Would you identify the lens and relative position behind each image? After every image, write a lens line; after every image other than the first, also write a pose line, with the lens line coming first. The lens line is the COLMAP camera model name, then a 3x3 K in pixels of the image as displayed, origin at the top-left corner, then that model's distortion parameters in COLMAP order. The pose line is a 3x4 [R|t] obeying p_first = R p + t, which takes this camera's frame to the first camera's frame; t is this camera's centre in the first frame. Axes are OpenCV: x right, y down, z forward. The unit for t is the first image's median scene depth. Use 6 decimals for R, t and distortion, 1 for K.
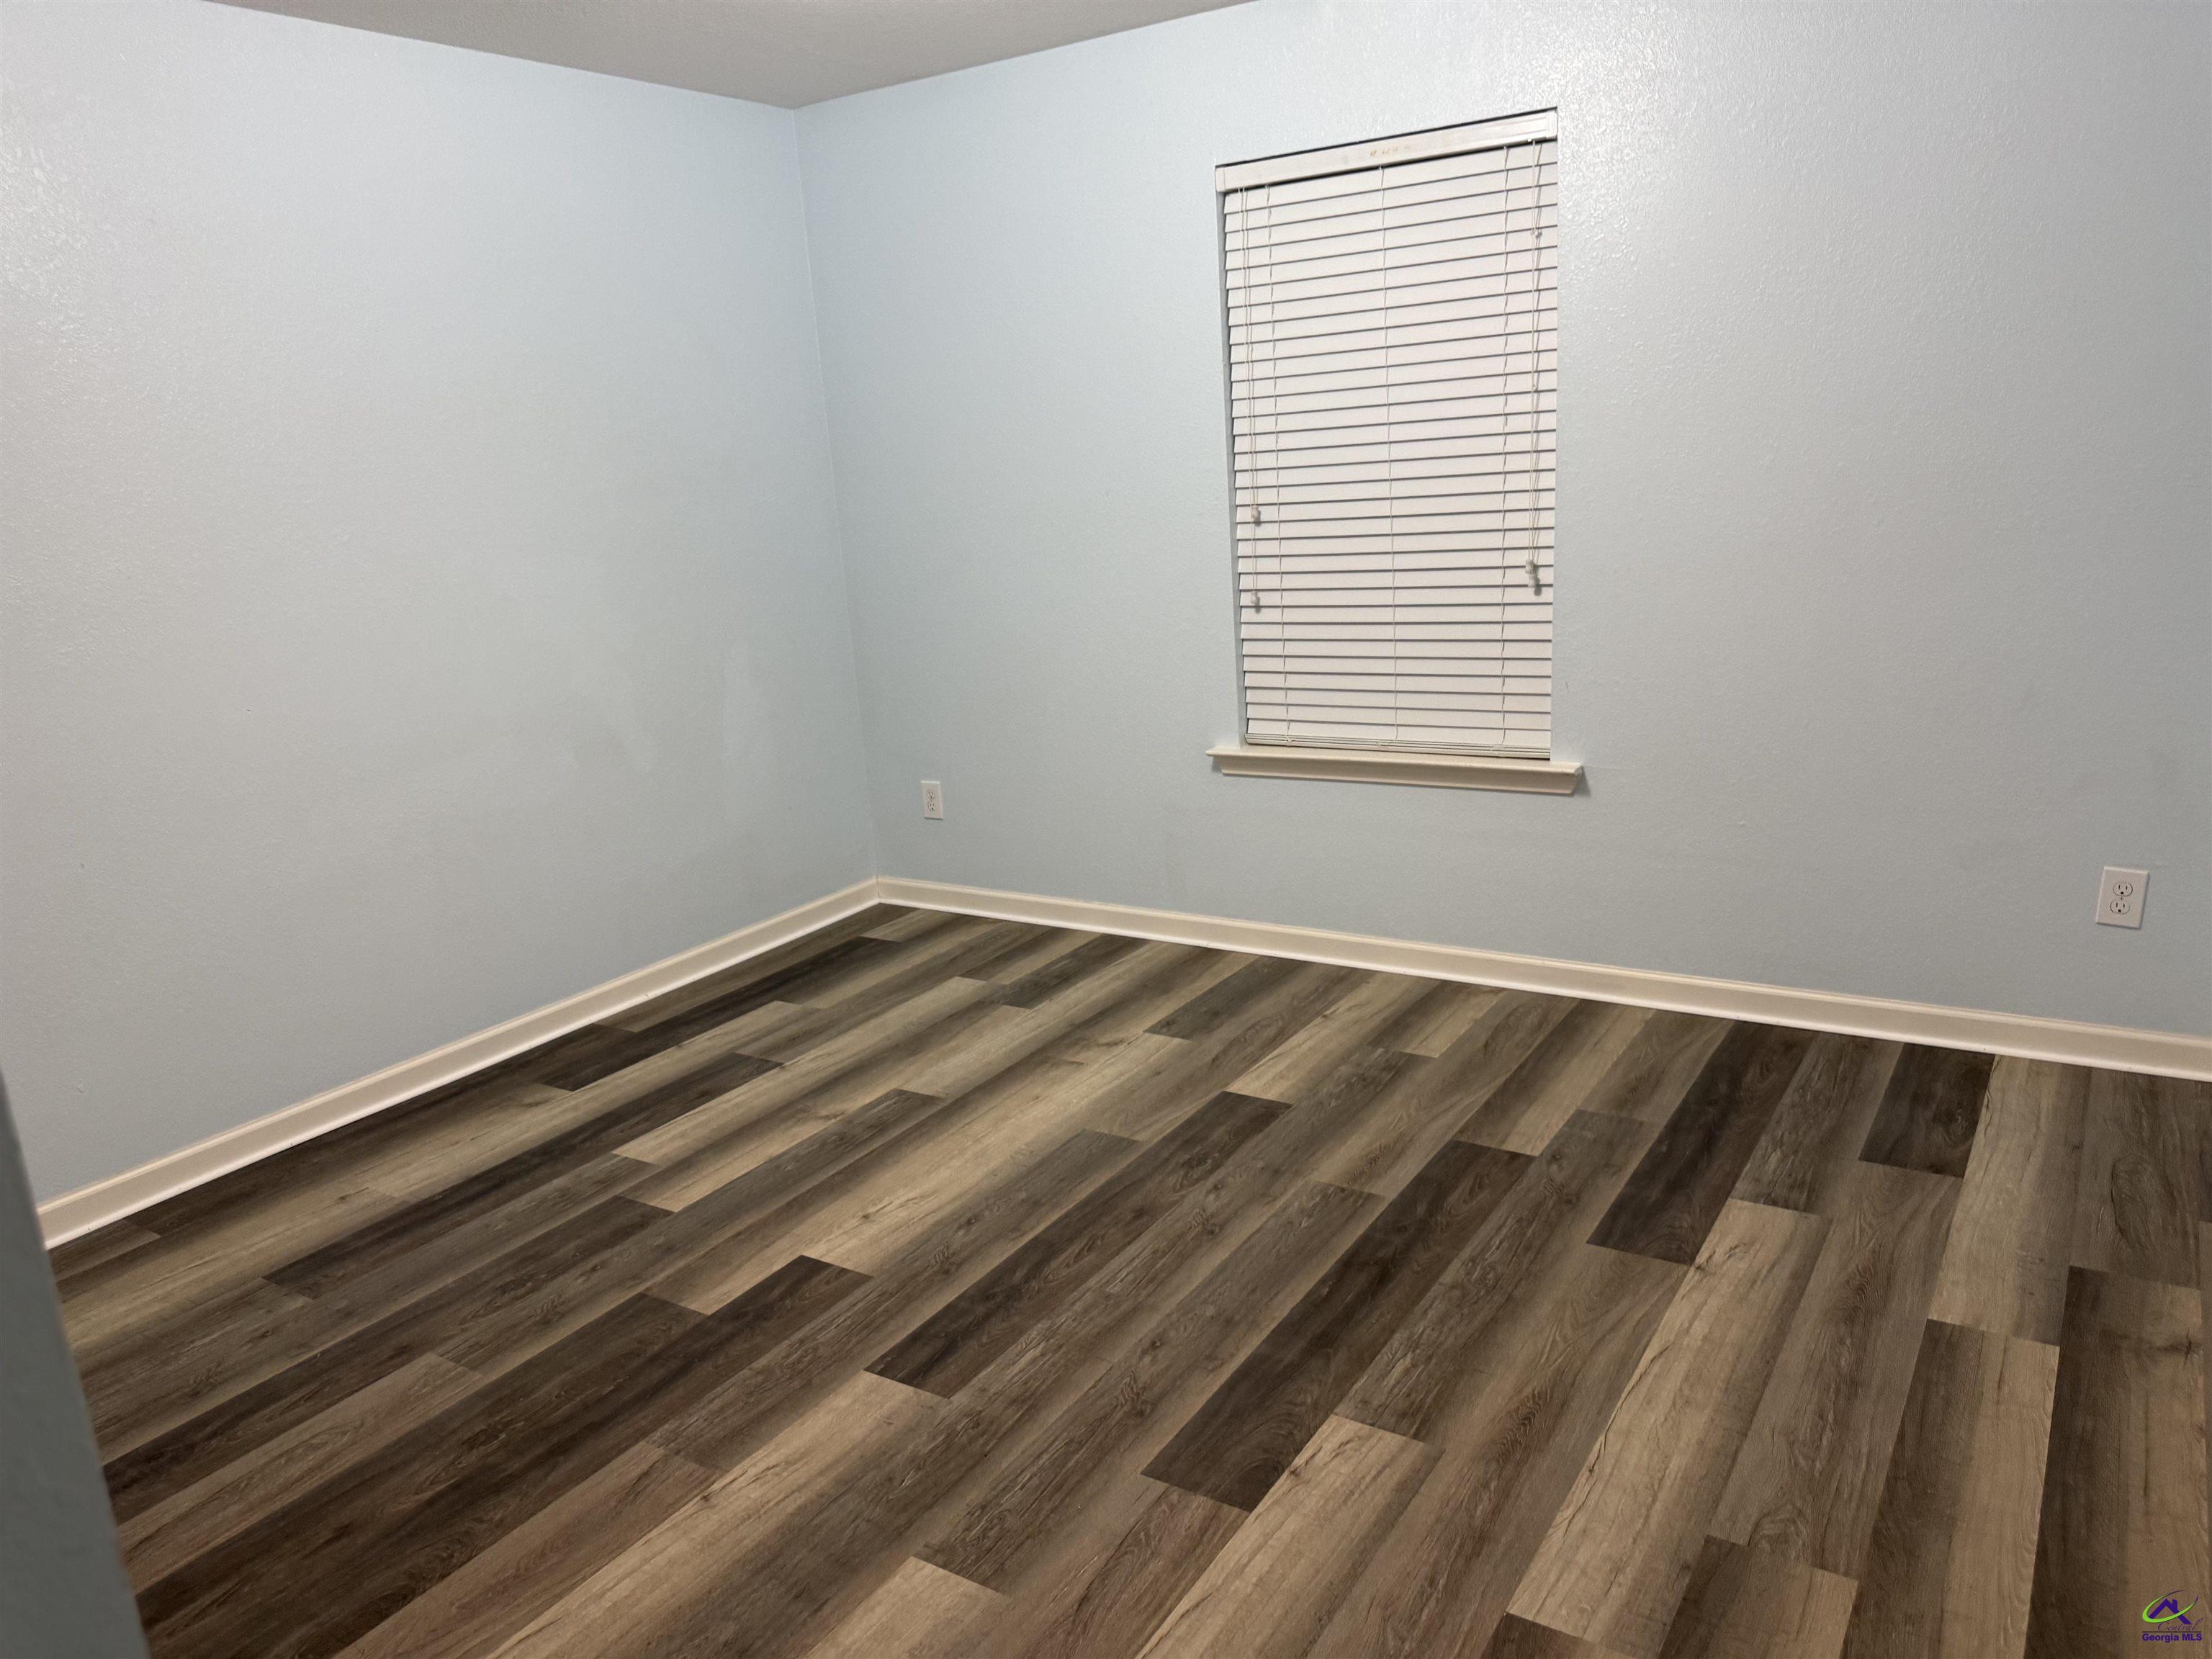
lens RADIAL K [[1562.2, 0, 1106.4], [0, 1562.2, 839.5], [0, 0, 1]] dist [0.123586, -0.193684]
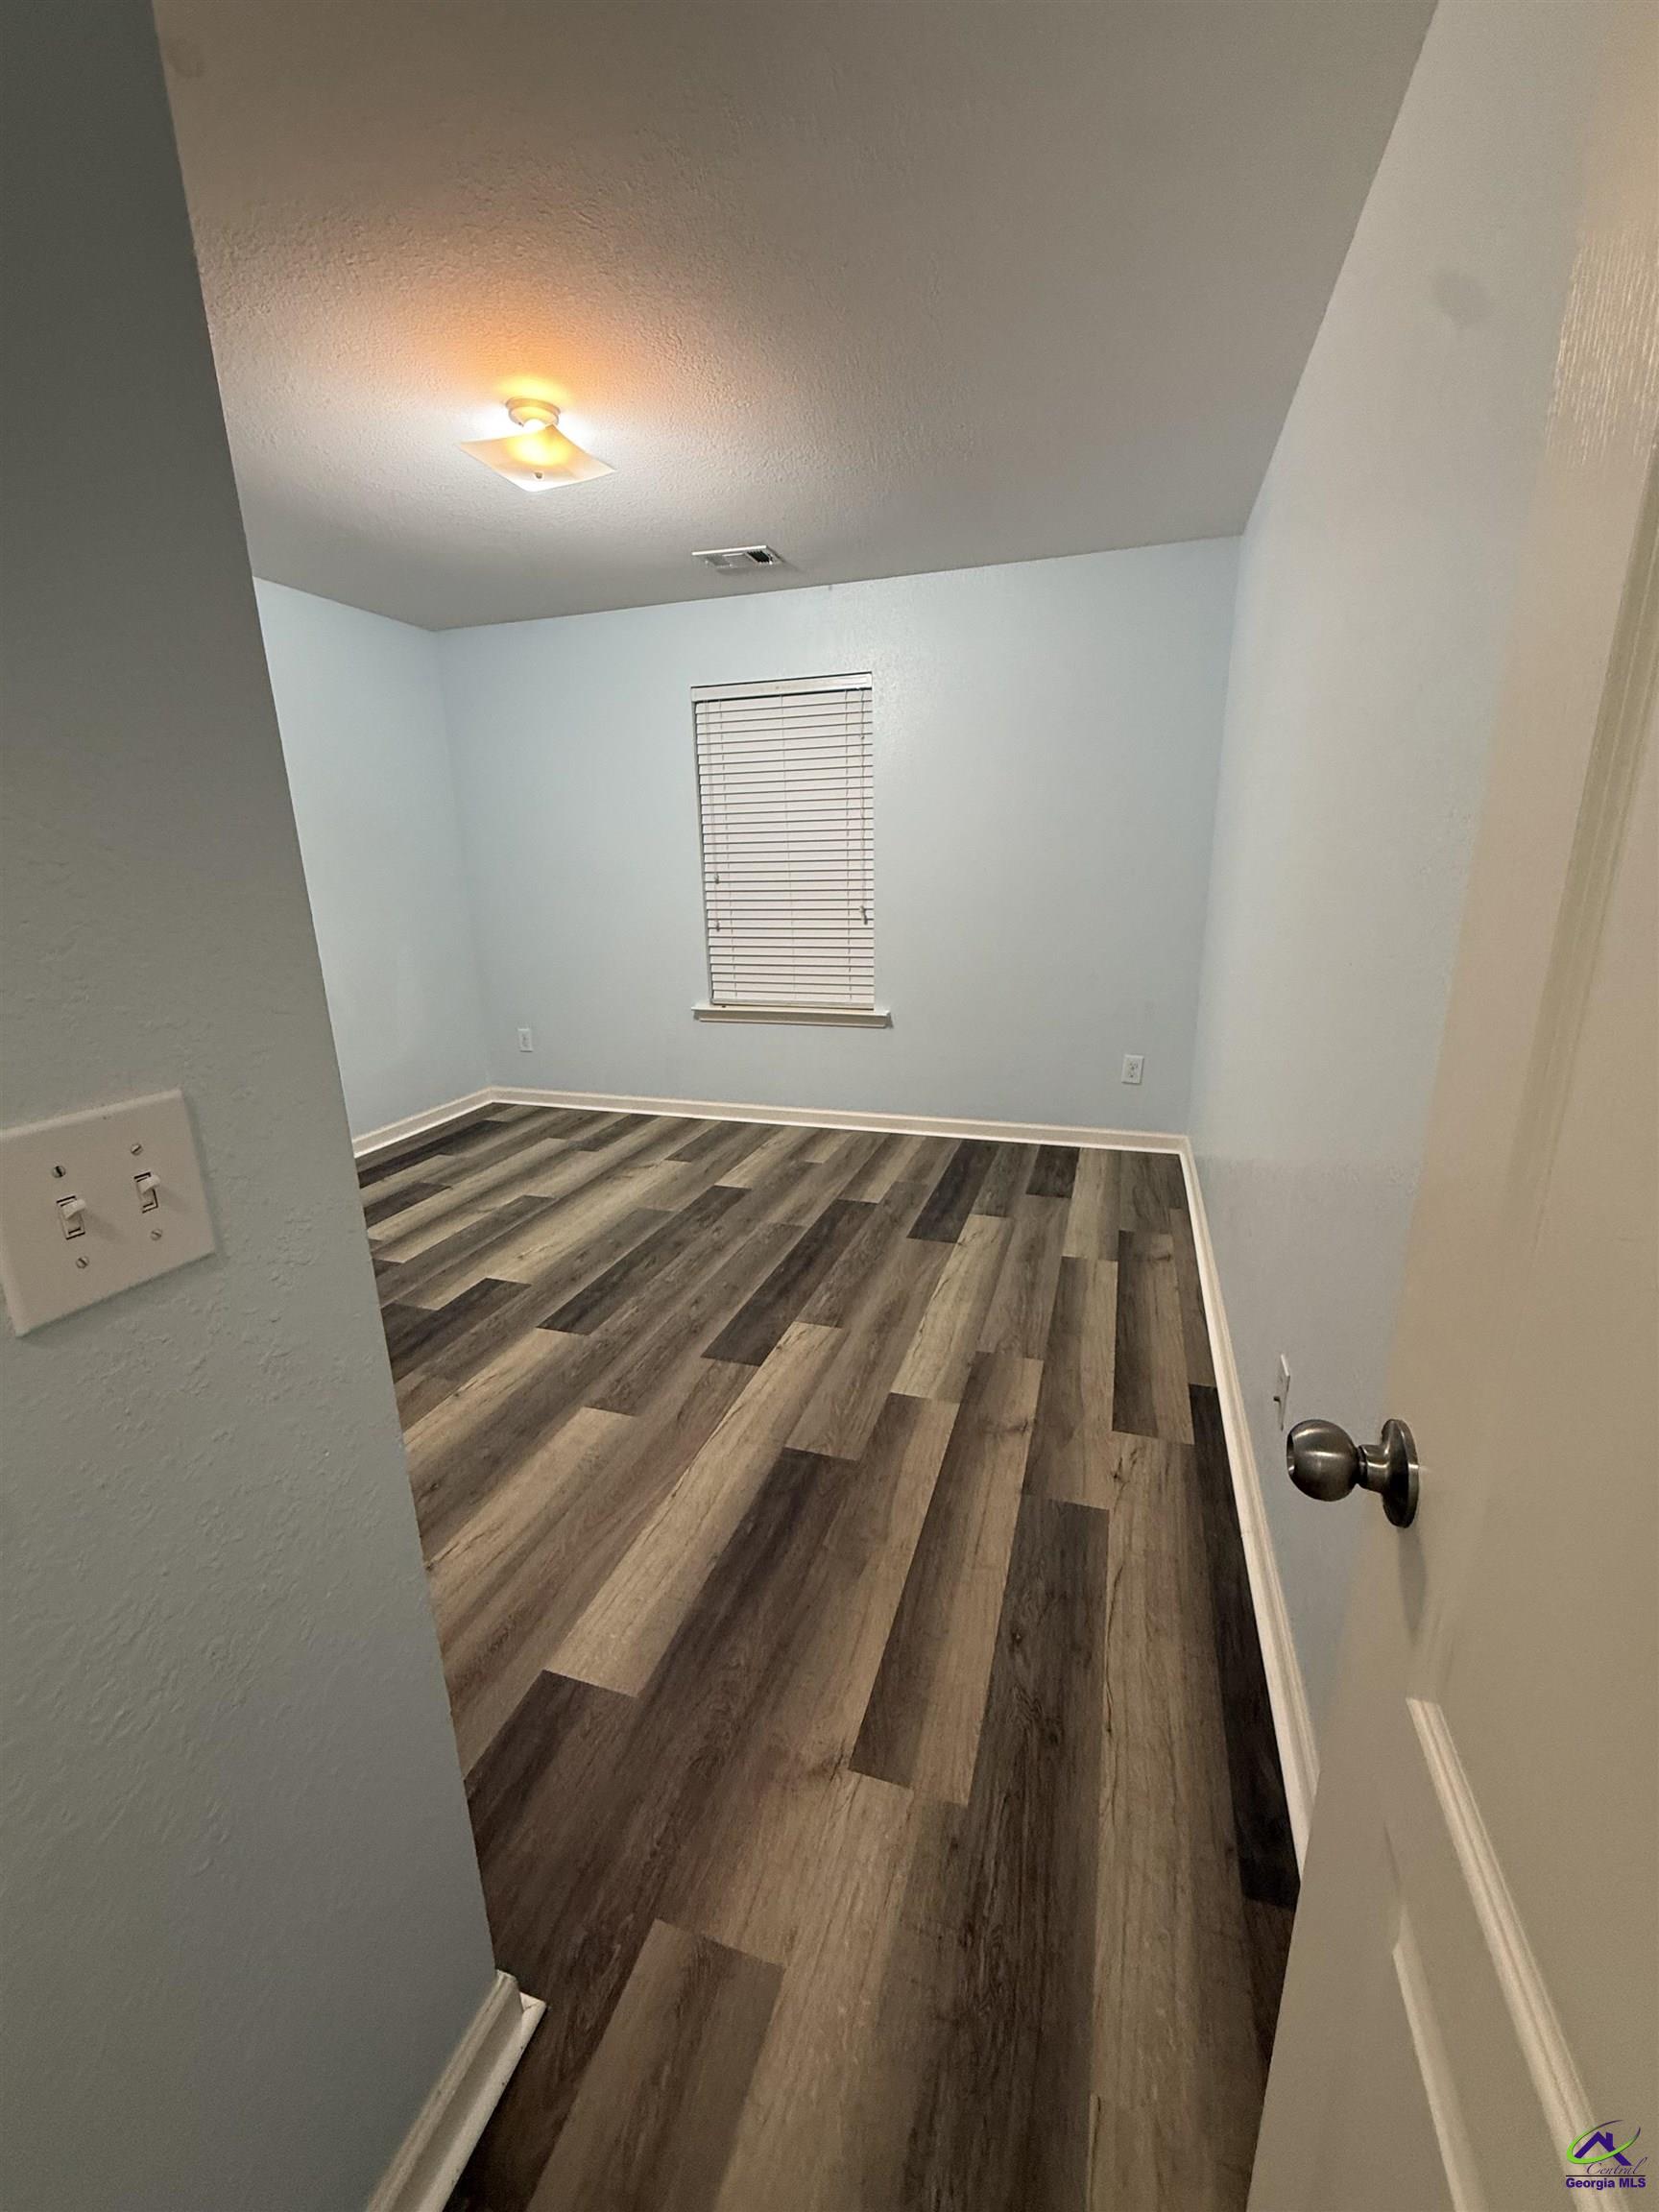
lens RADIAL K [[892.0, 0, 829.5], [0, 892.0, 1106.0], [0, 0, 1]] dist [0.000077, 0.000707]
pose [[0.965432, -0.025137, 0.259439, -0.078790], [0.021118, 0.999610, 0.018269, 0.063020], [-0.259797, -0.012159, 0.965587, -0.062400]]
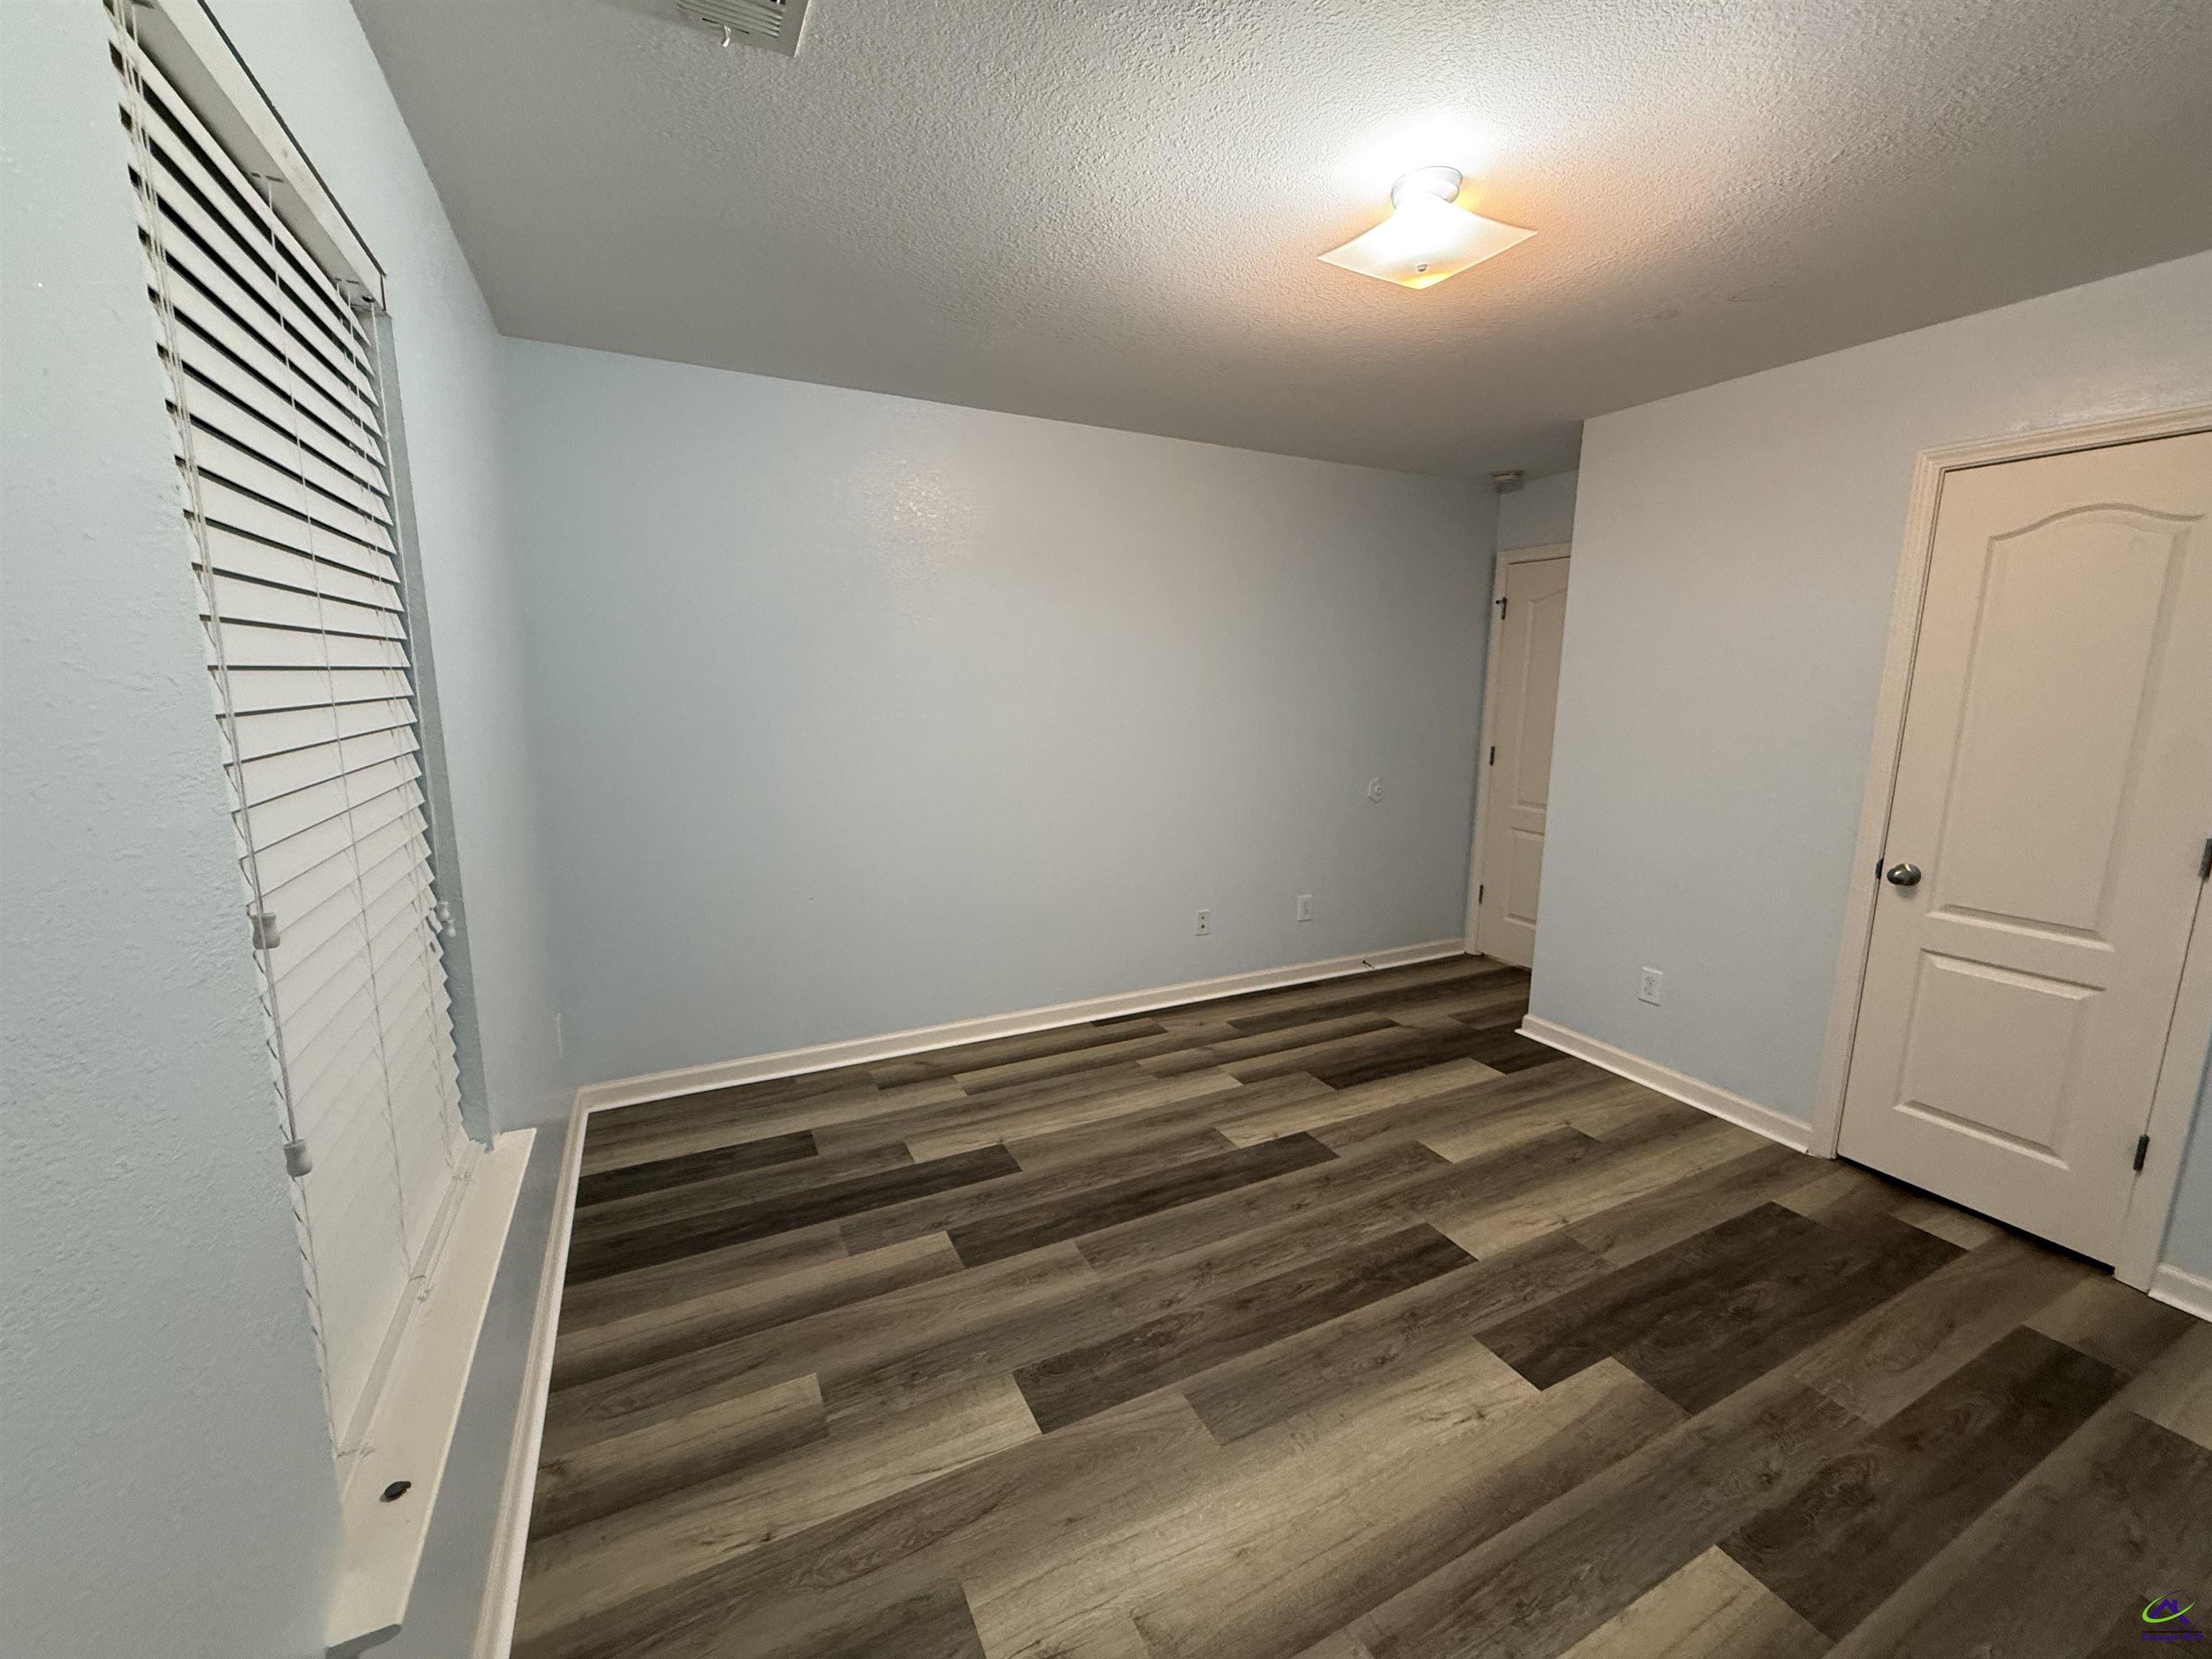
lens RADIAL K [[892.0, 0, 1109.2], [0, 892.0, 825.1], [0, 0, 1]] dist [0.000077, 0.000707]
pose [[-0.863820, -0.026618, 0.503096, -0.244121], [0.168018, 0.926213, 0.337491, -0.389224], [-0.474957, 0.376061, -0.795609, 1.550440]]
